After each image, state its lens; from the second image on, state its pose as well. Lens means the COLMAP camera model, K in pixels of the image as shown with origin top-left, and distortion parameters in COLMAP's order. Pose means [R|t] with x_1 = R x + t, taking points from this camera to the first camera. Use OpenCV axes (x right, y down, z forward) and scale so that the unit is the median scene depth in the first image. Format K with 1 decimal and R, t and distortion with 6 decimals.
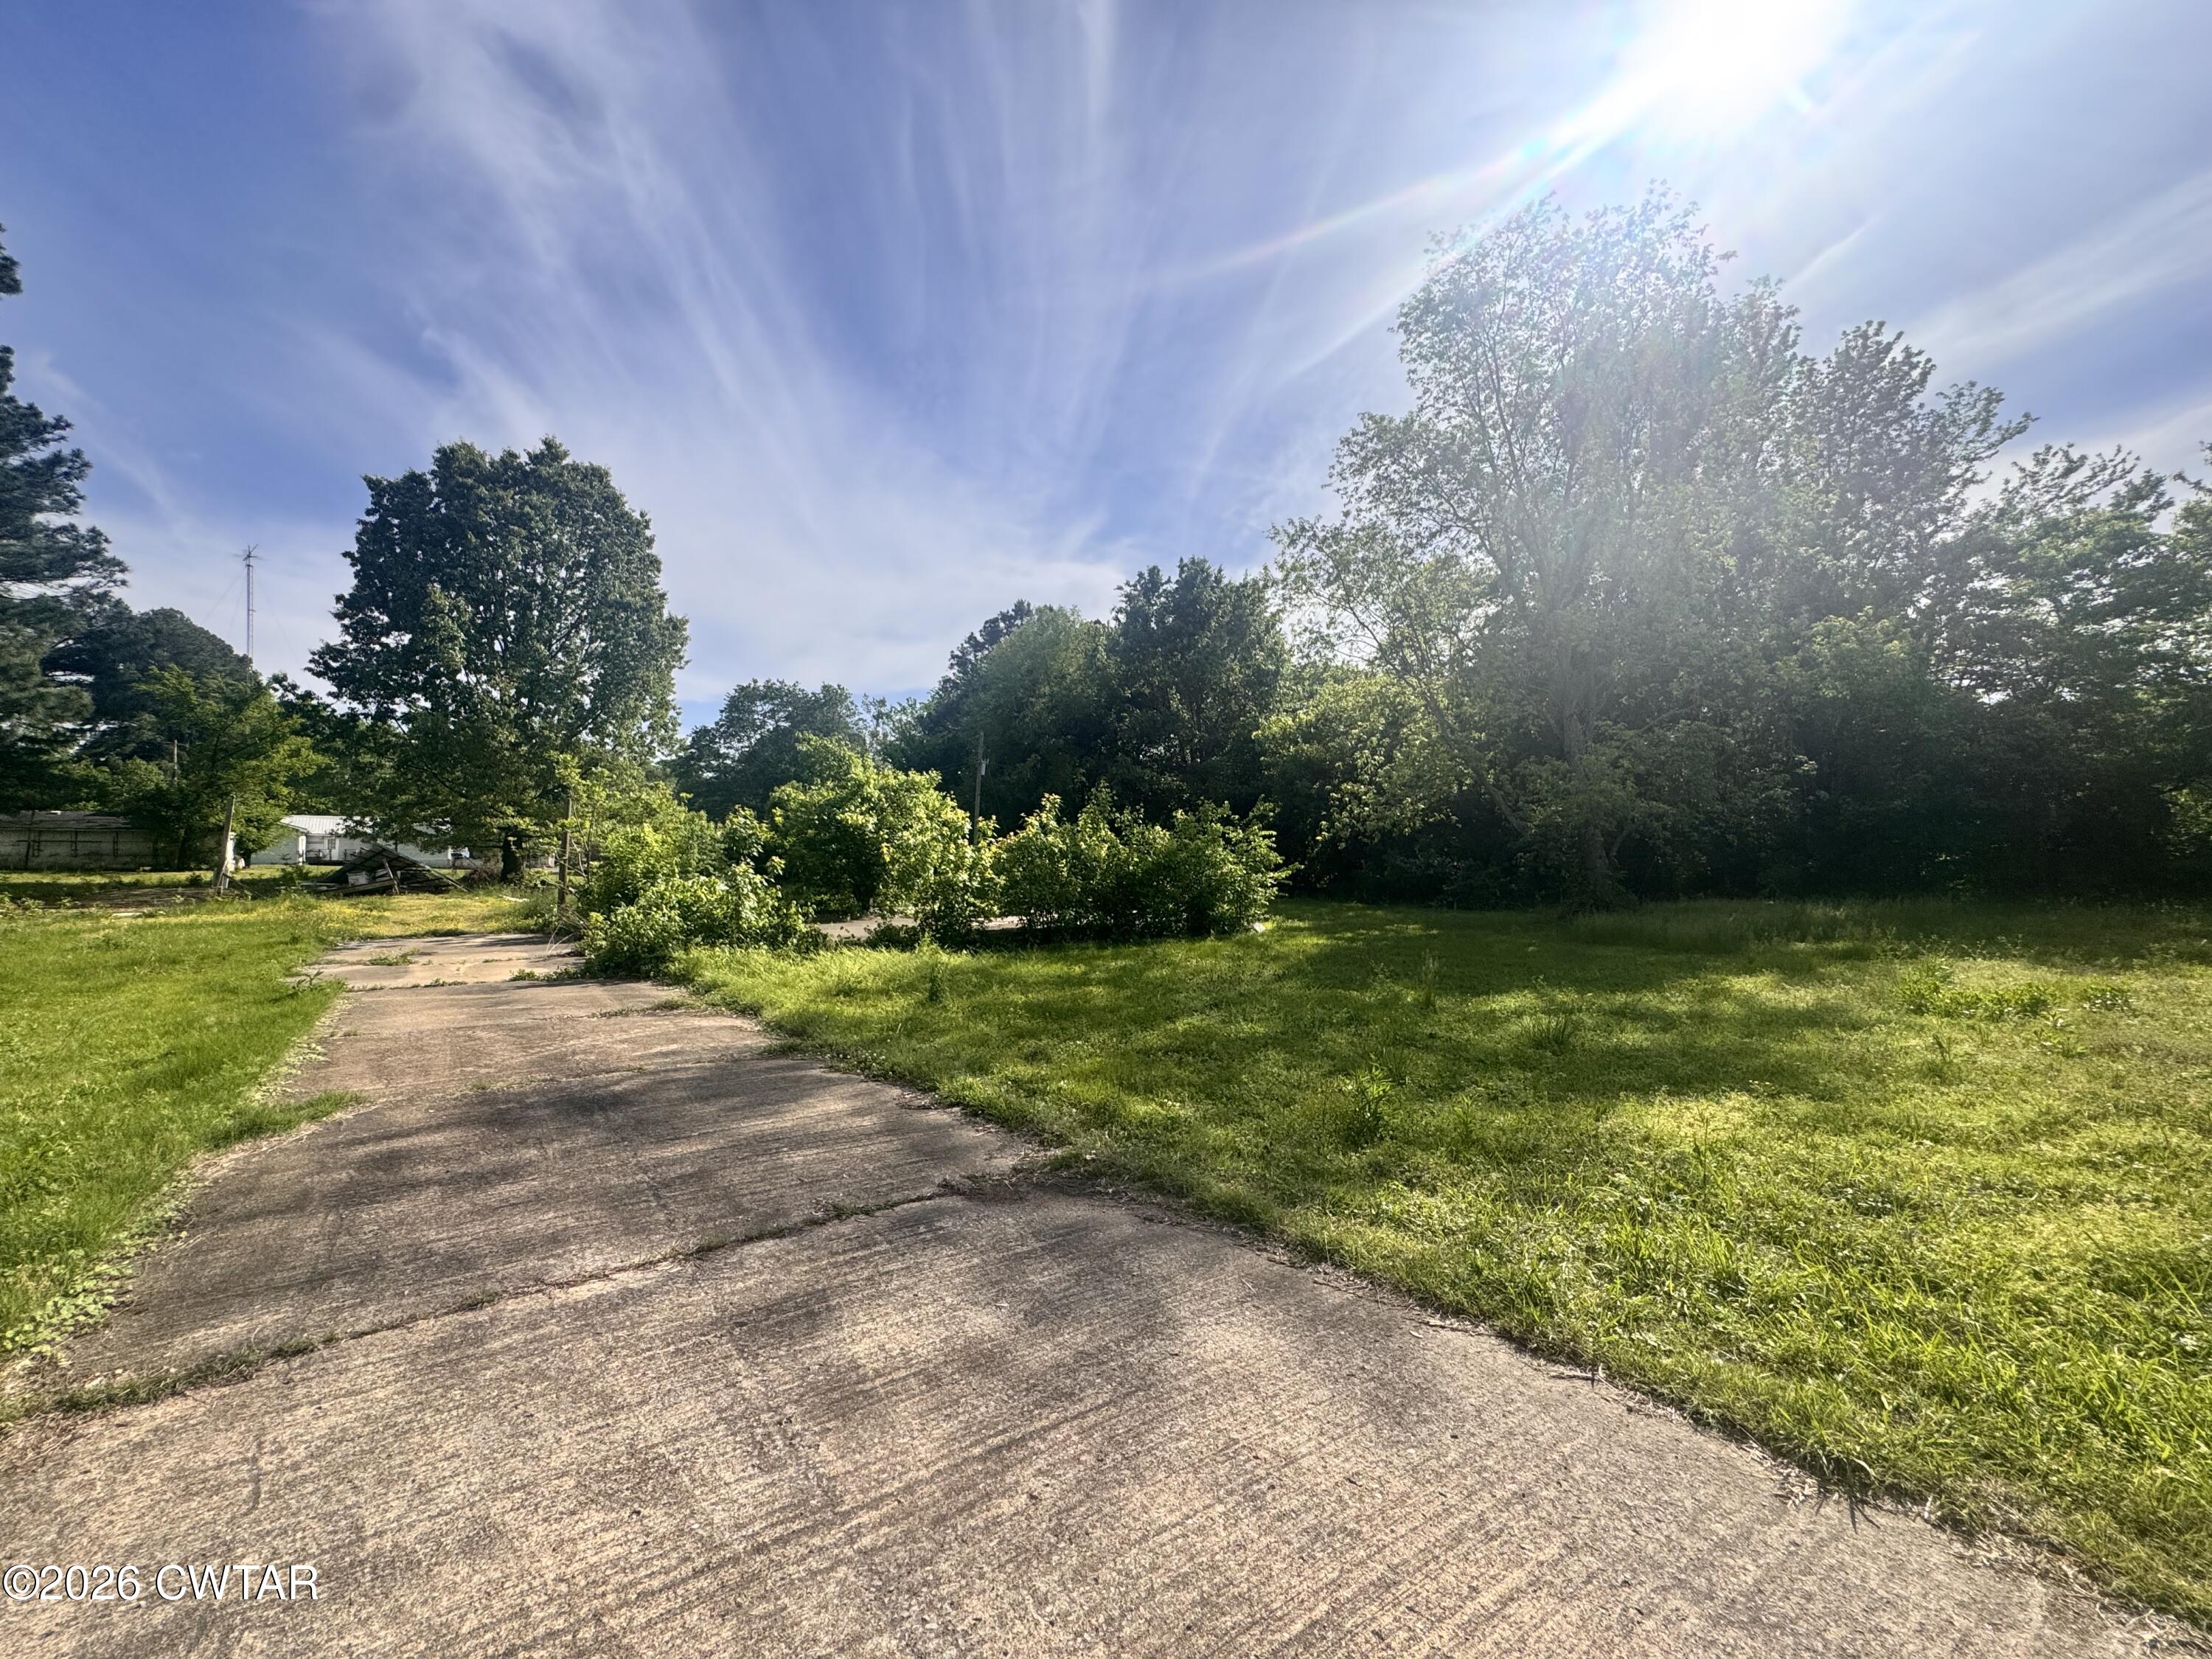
lens RADIAL K [[884.4, 0, 1112.4], [0, 884.4, 825.1], [0, 0, 1]] dist [-0.002031, -0.001258]
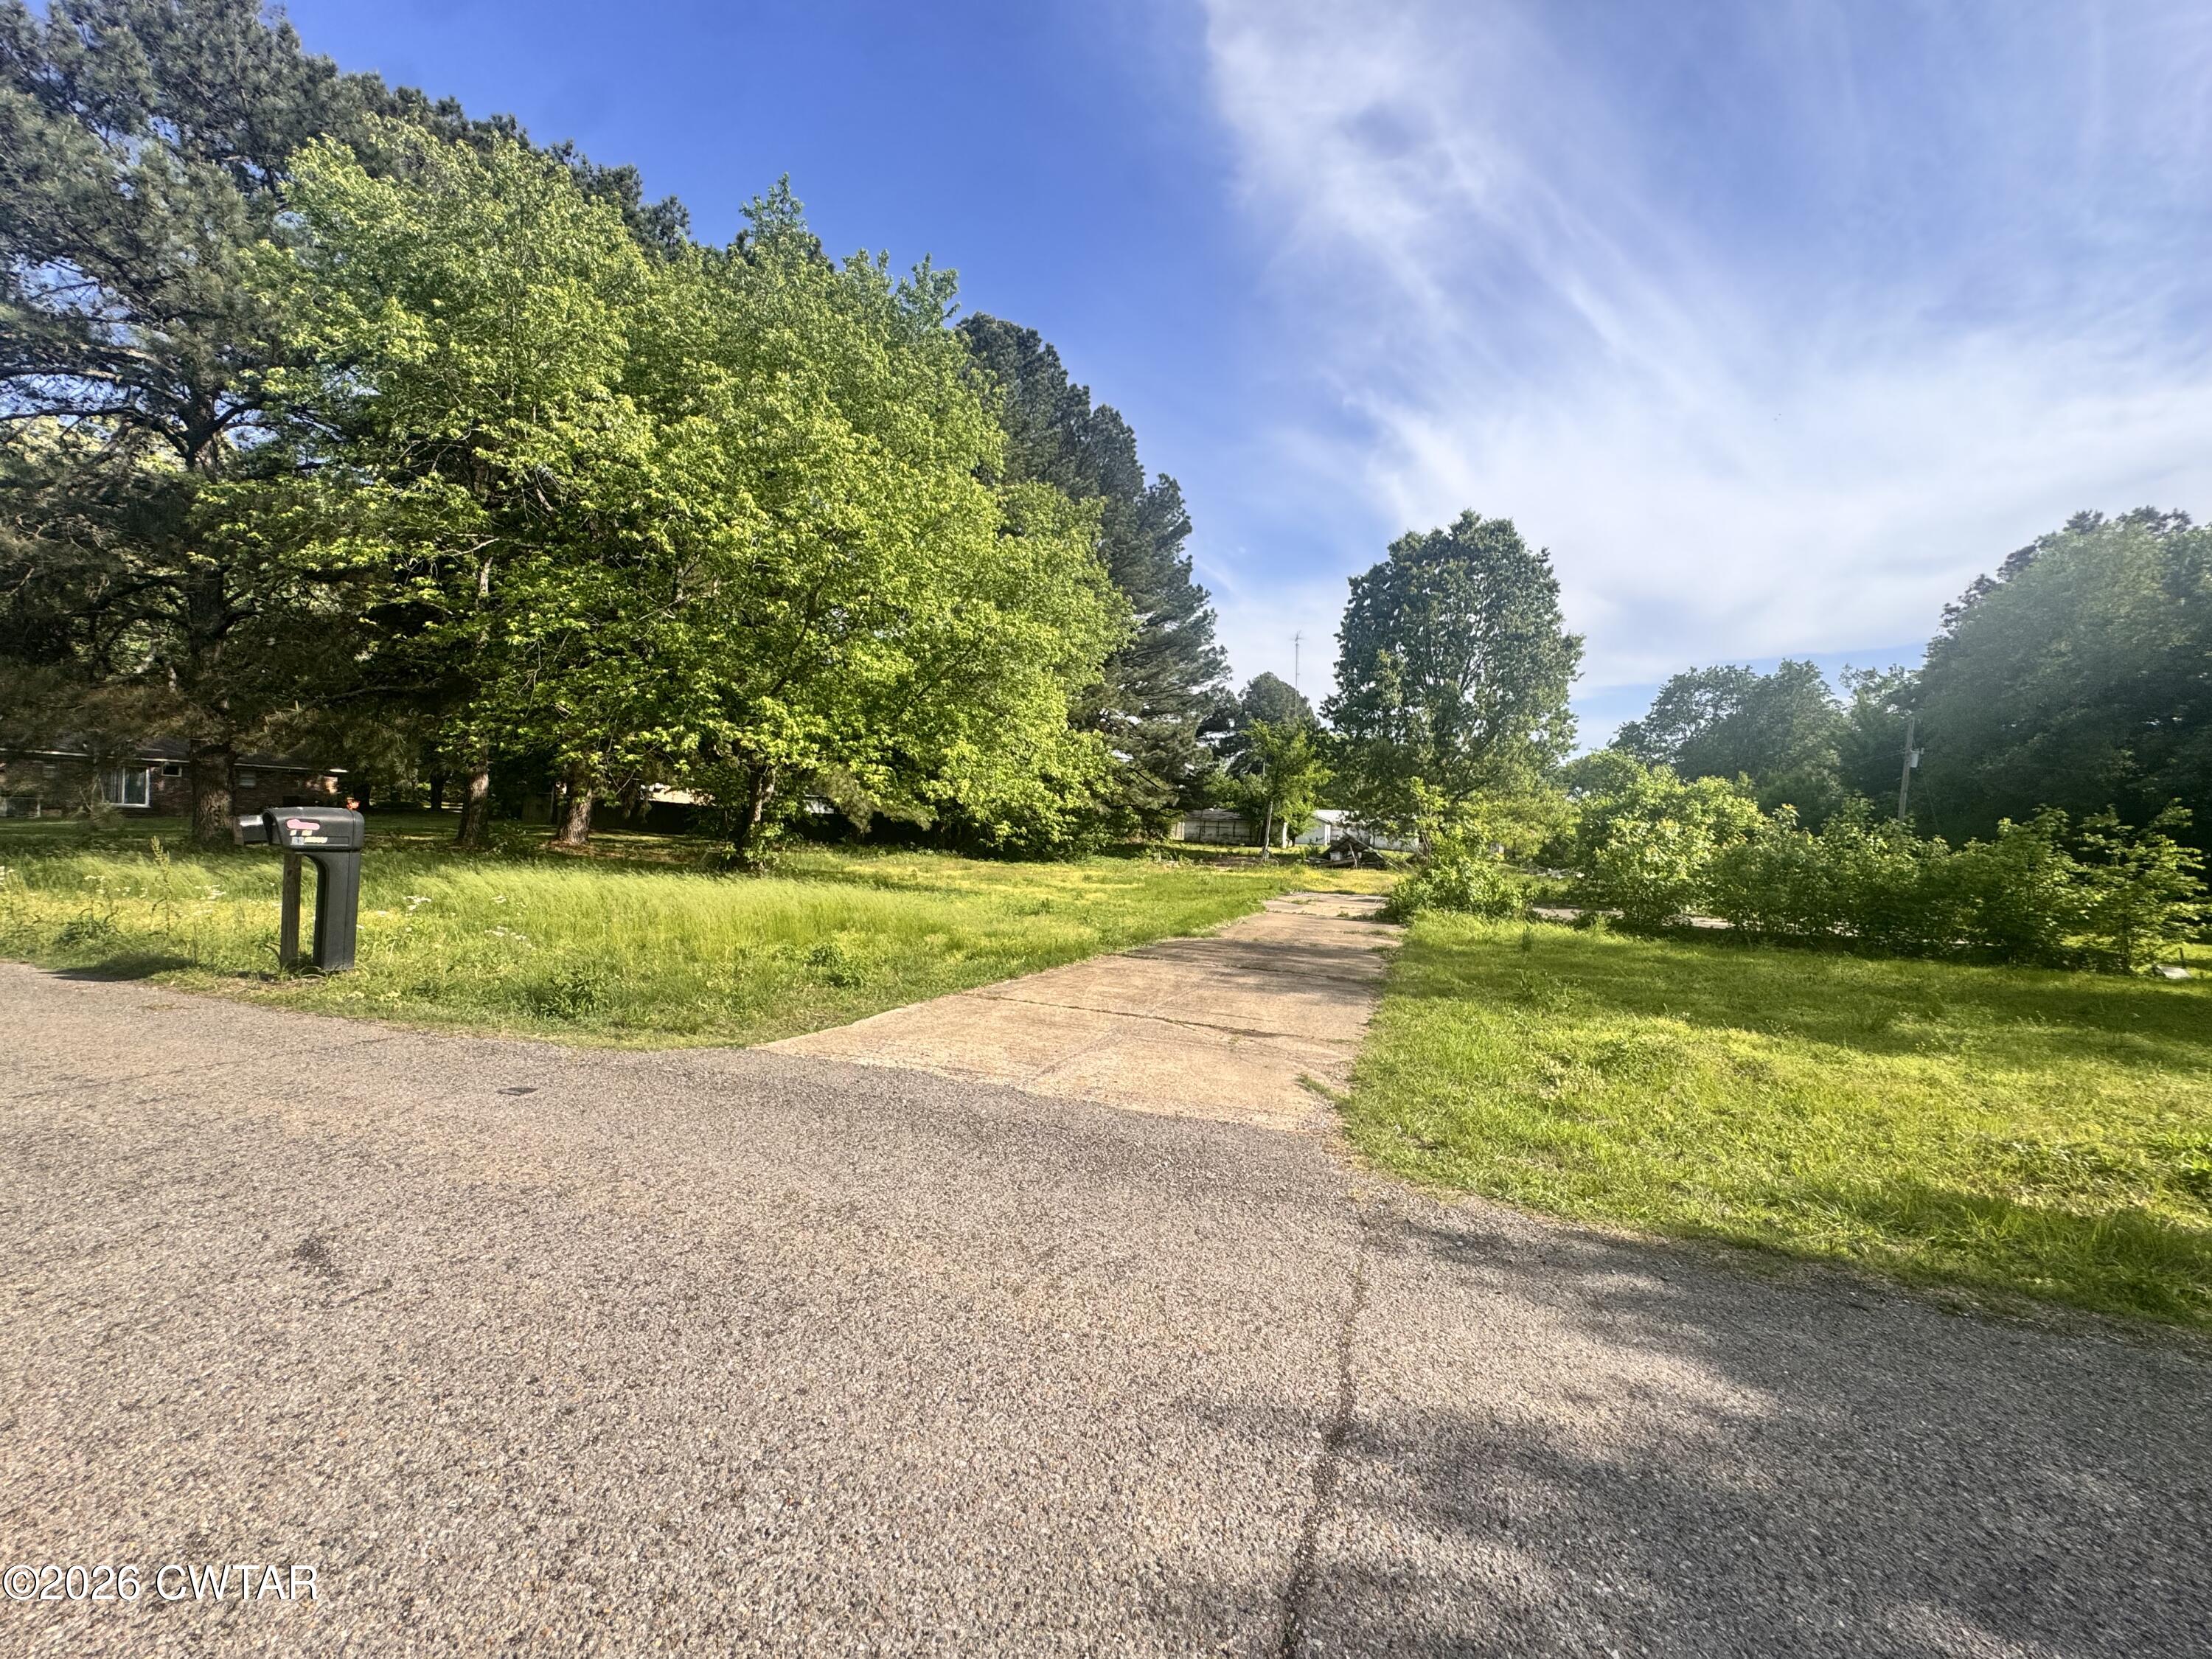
lens RADIAL K [[884.4, 0, 1101.6], [0, 884.4, 826.0], [0, 0, 1]] dist [-0.002031, -0.001258]
pose [[0.524640, 0.017581, -0.851142, 0.179113], [-0.008828, 0.999845, 0.015211, -0.008469], [0.851278, -0.000466, 0.524714, -0.100227]]
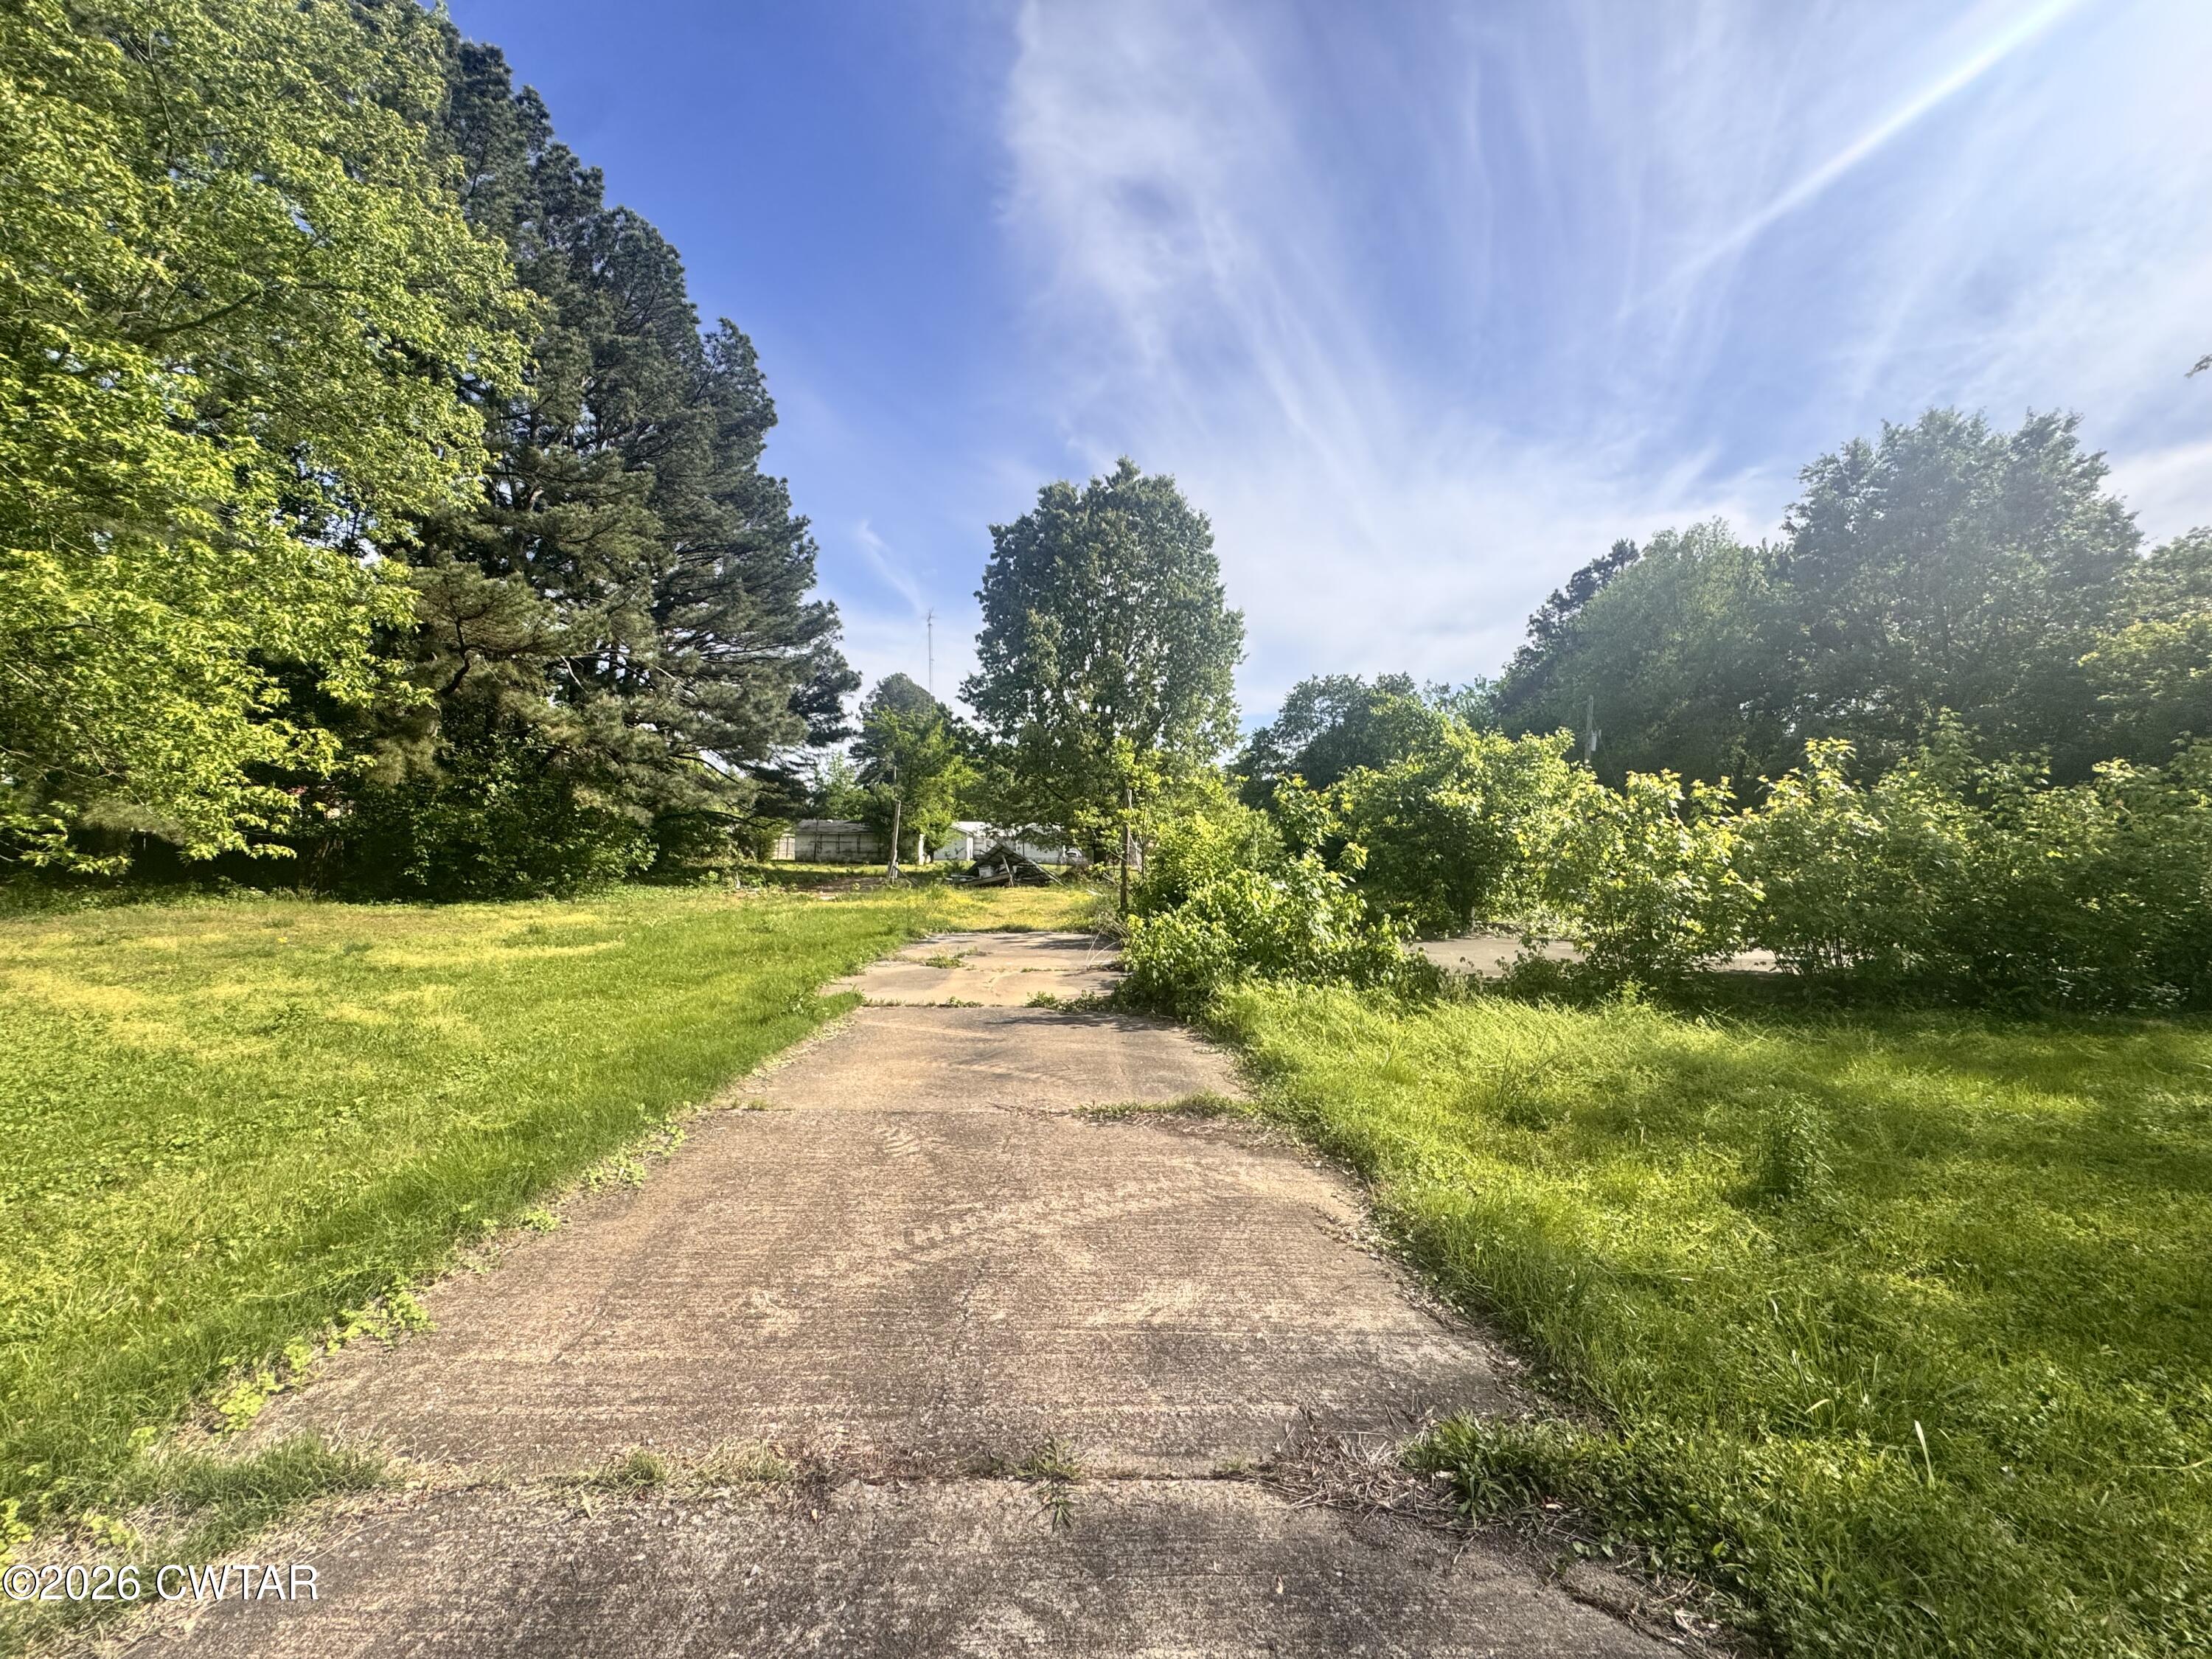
lens RADIAL K [[884.4, 0, 1107.2], [0, 884.4, 828.0], [0, 0, 1]] dist [-0.002031, -0.001258]
pose [[0.819769, -0.013351, -0.572539, -0.059661], [0.014013, 0.999897, -0.003252, 0.008351], [0.572523, -0.005358, 0.819871, 0.132992]]
